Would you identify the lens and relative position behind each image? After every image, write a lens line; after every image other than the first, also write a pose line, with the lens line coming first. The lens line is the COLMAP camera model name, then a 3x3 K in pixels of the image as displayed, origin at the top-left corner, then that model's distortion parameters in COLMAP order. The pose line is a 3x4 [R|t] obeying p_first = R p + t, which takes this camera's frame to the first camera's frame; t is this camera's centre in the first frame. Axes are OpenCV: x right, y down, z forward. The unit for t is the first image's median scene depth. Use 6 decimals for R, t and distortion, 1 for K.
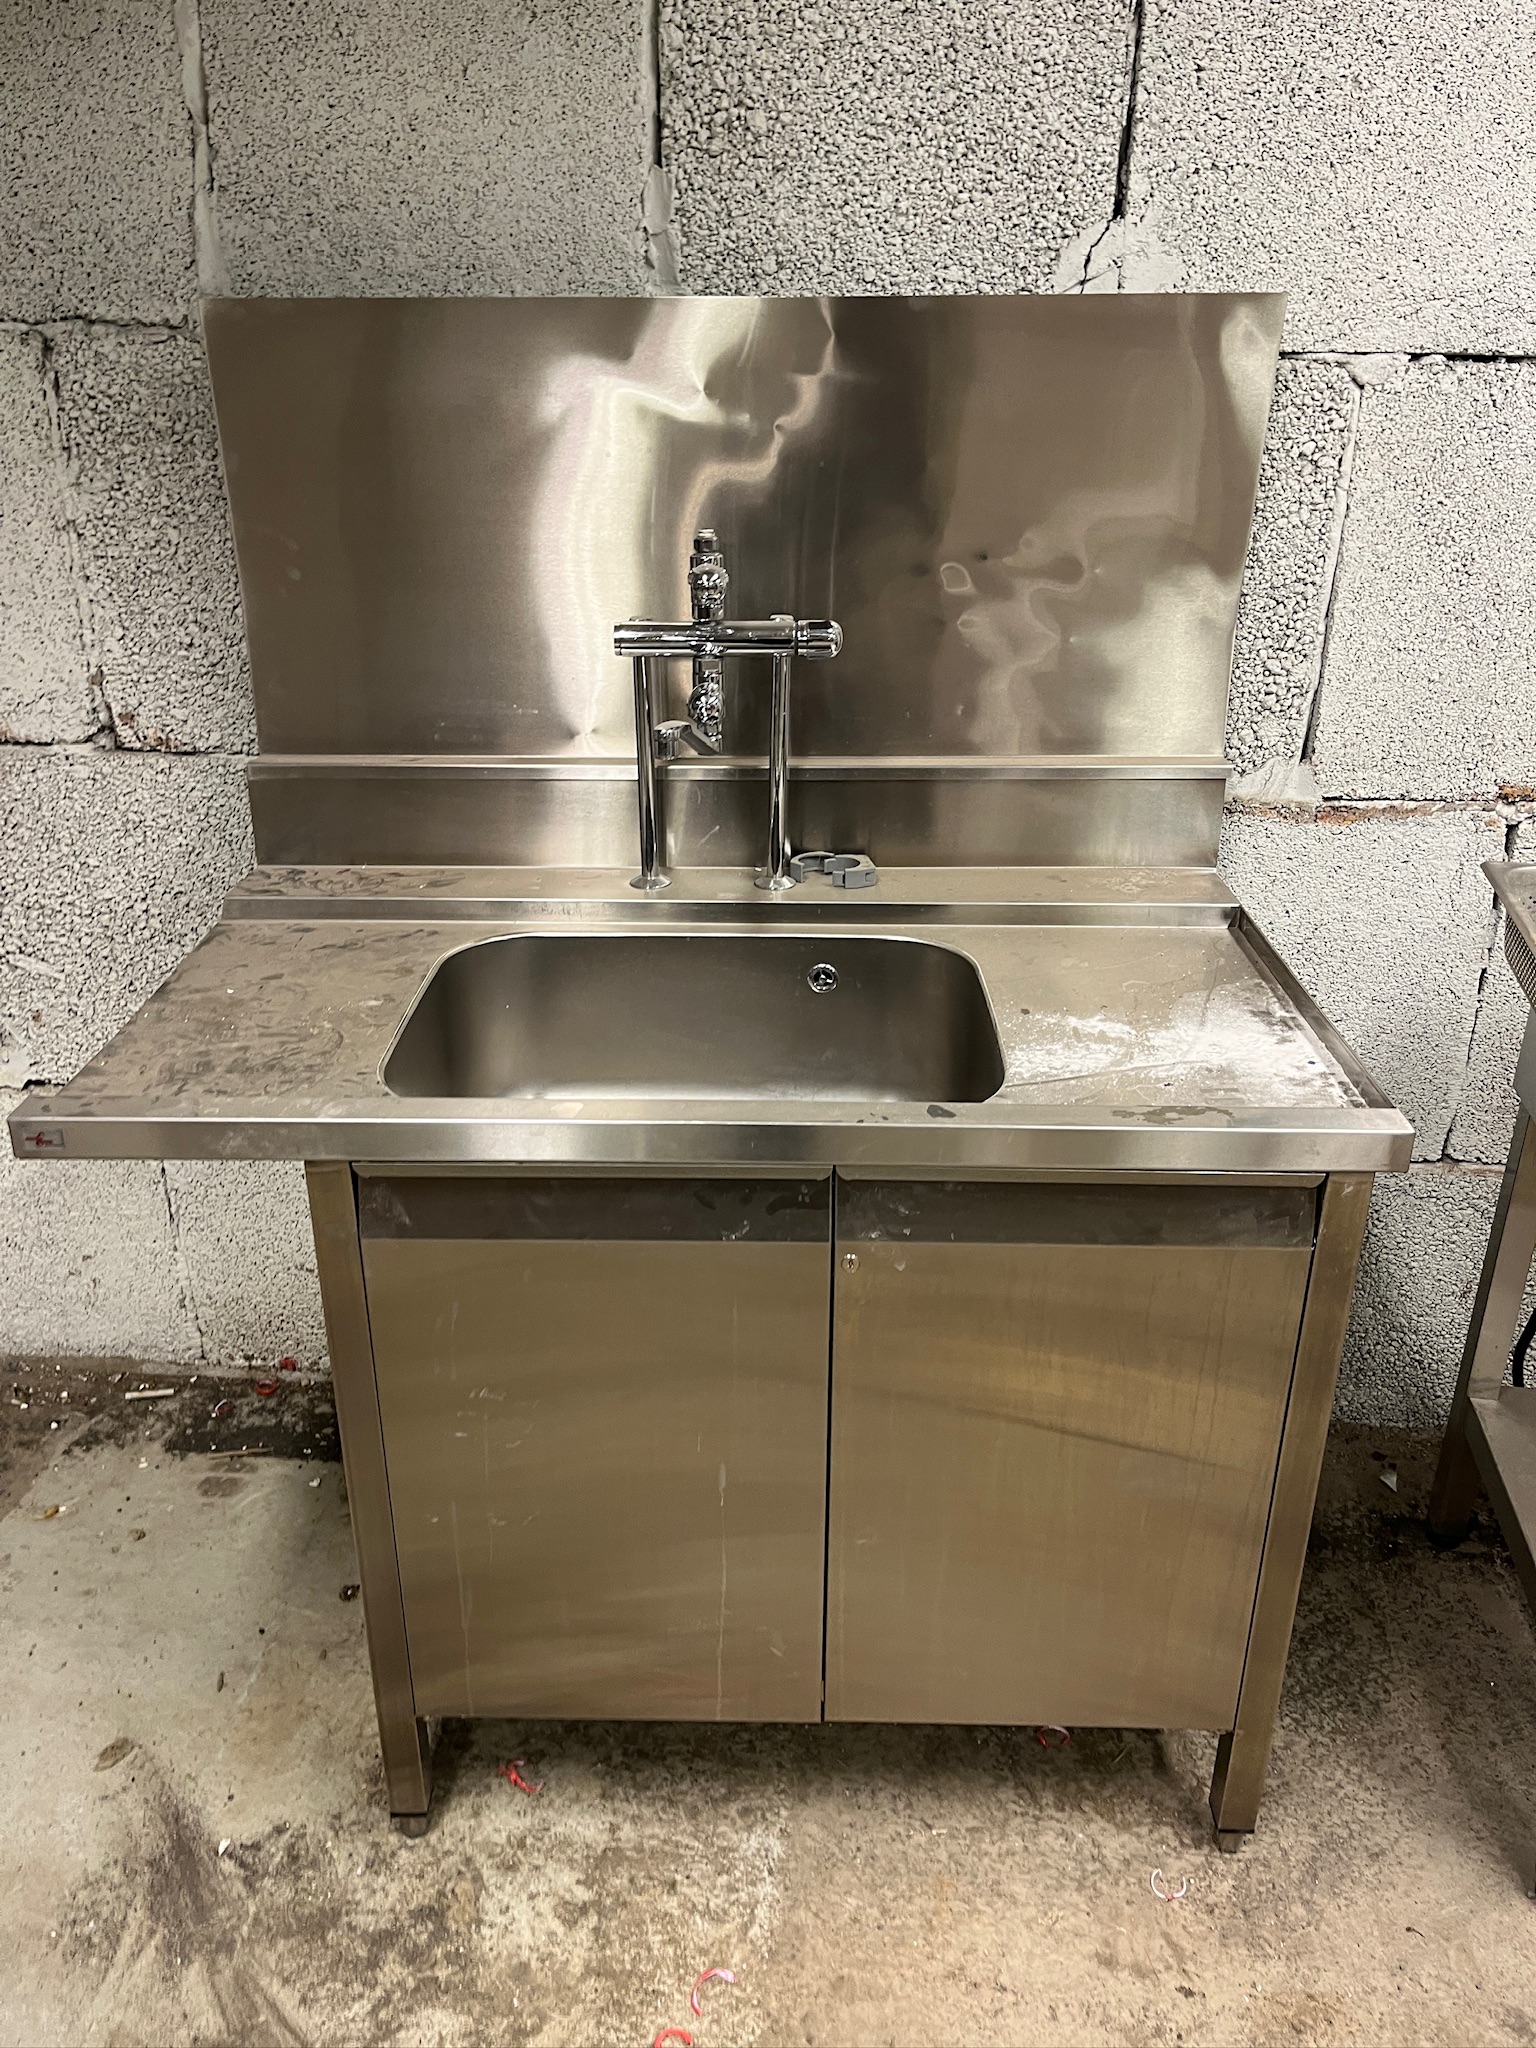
lens RADIAL K [[1544.5, 0, 747.8], [0, 1544.5, 1010.7], [0, 0, 1]] dist [0.081692, -0.120016]
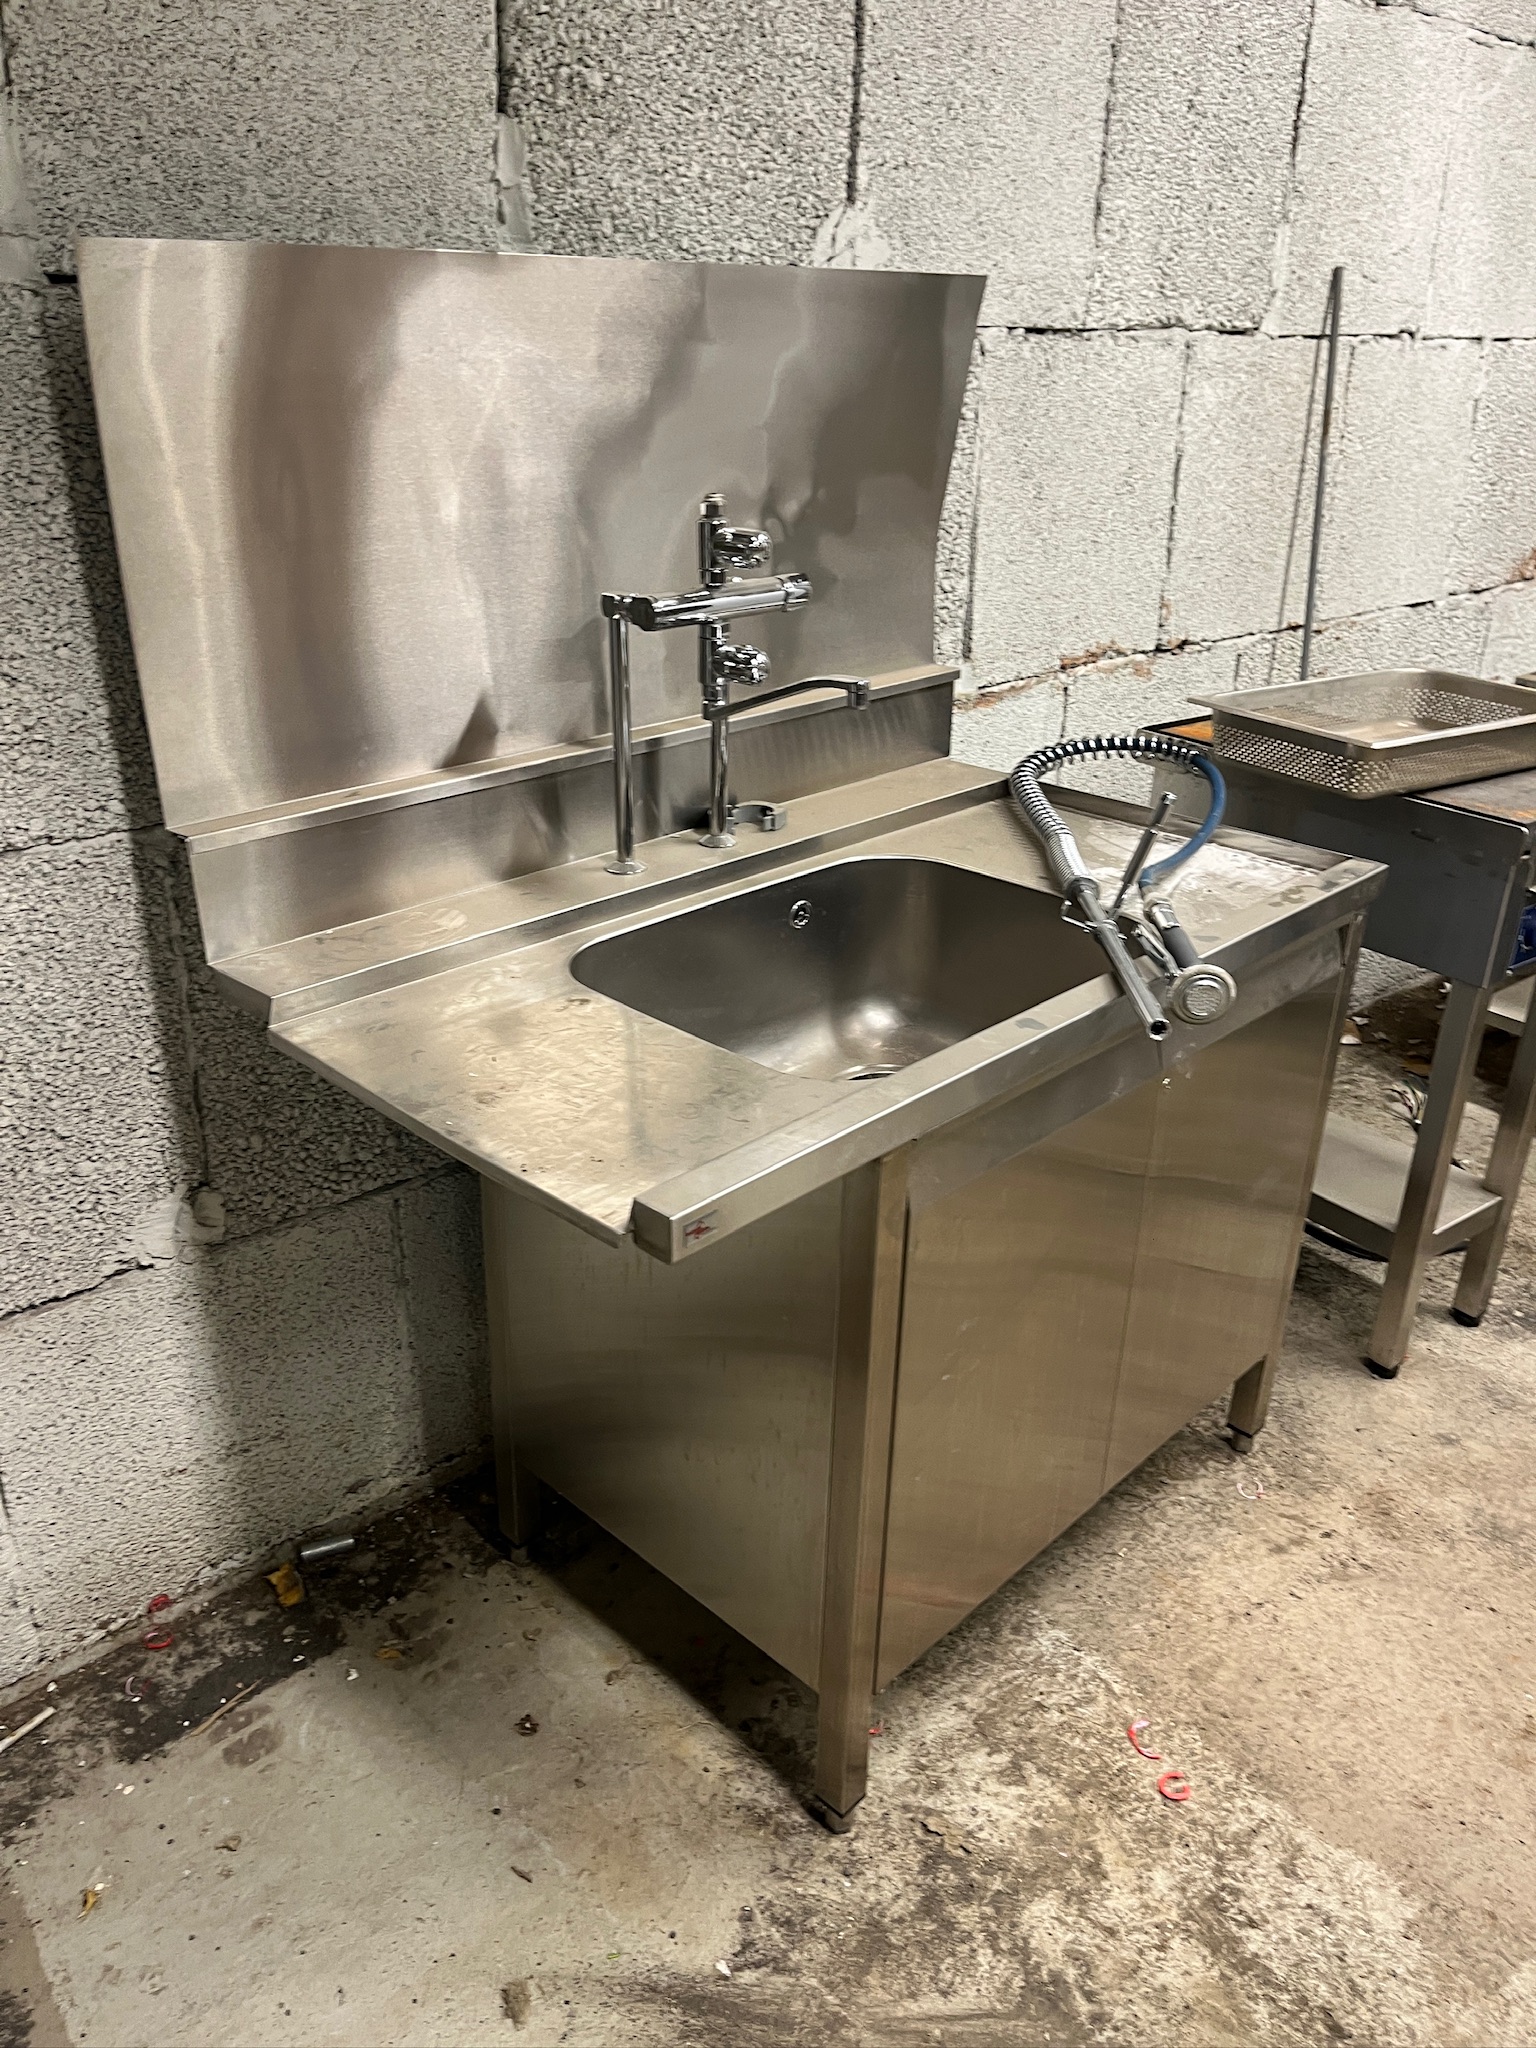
lens RADIAL K [[1544.5, 0, 750.2], [0, 1544.5, 1042.8], [0, 0, 1]] dist [0.081692, -0.120016]
pose [[0.683410, -0.296283, 0.667208, -0.758751], [0.280402, 0.950368, 0.134812, -0.095407], [-0.674036, 0.094955, 0.732570, 0.264895]]
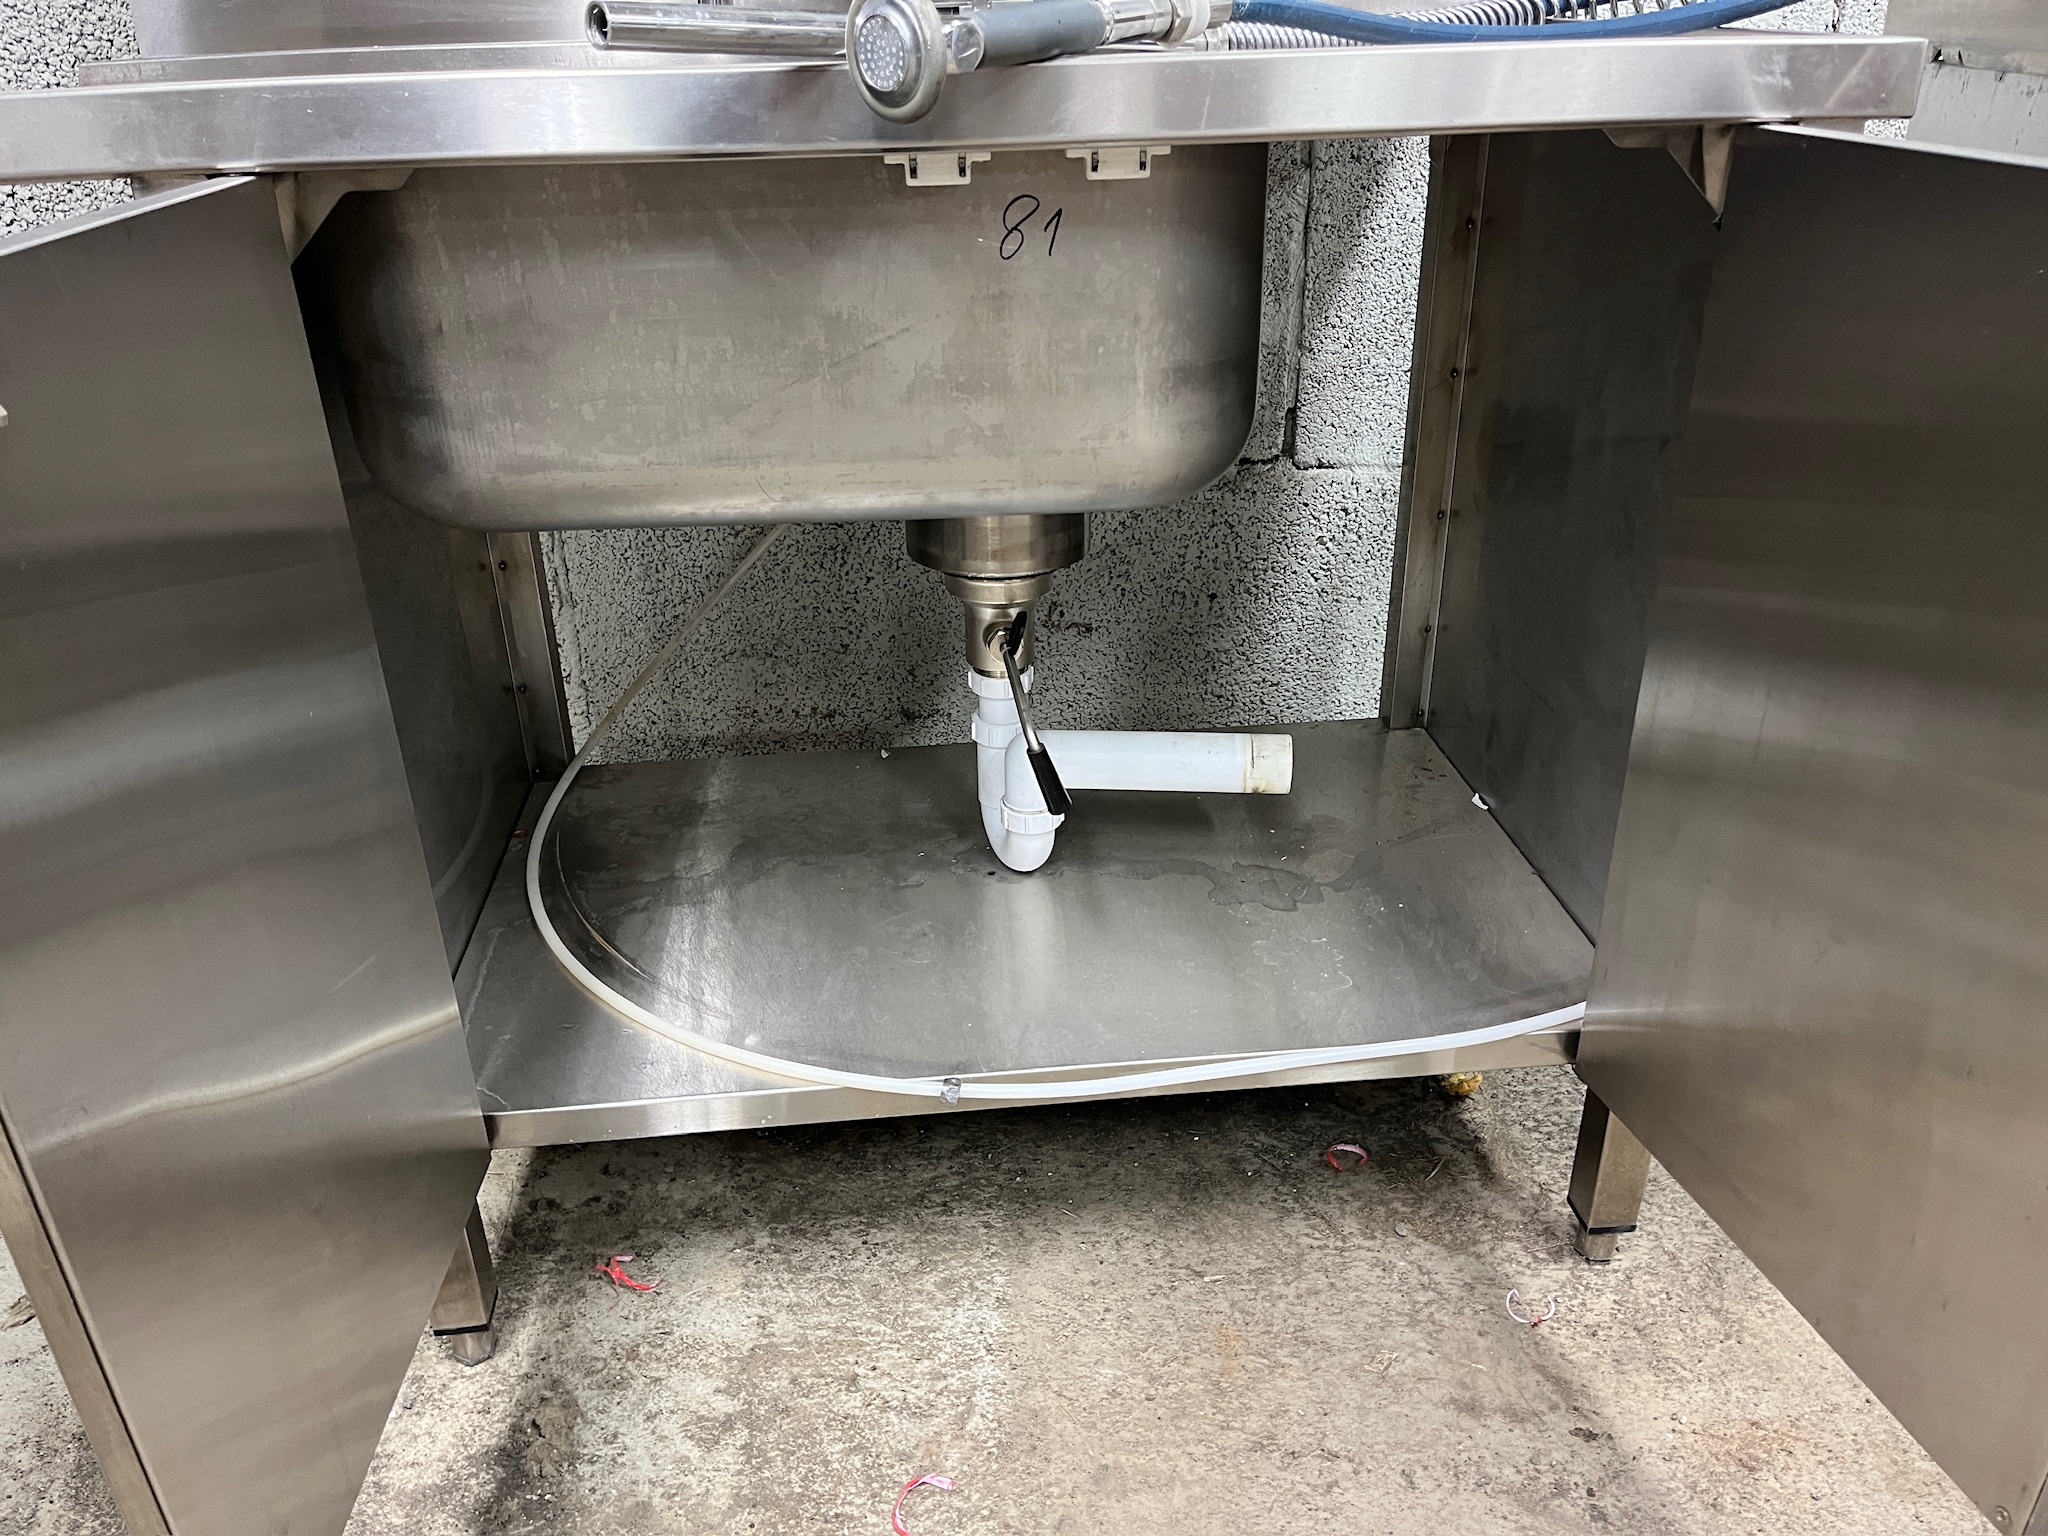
lens RADIAL K [[1544.5, 0, 1014.3], [0, 1544.5, 793.3], [0, 0, 1]] dist [0.081692, -0.120016]
pose [[0.992870, -0.071967, 0.095030, -0.022567], [0.066995, 0.996263, 0.054521, 0.250033], [-0.098599, -0.047766, 0.993980, 0.293400]]
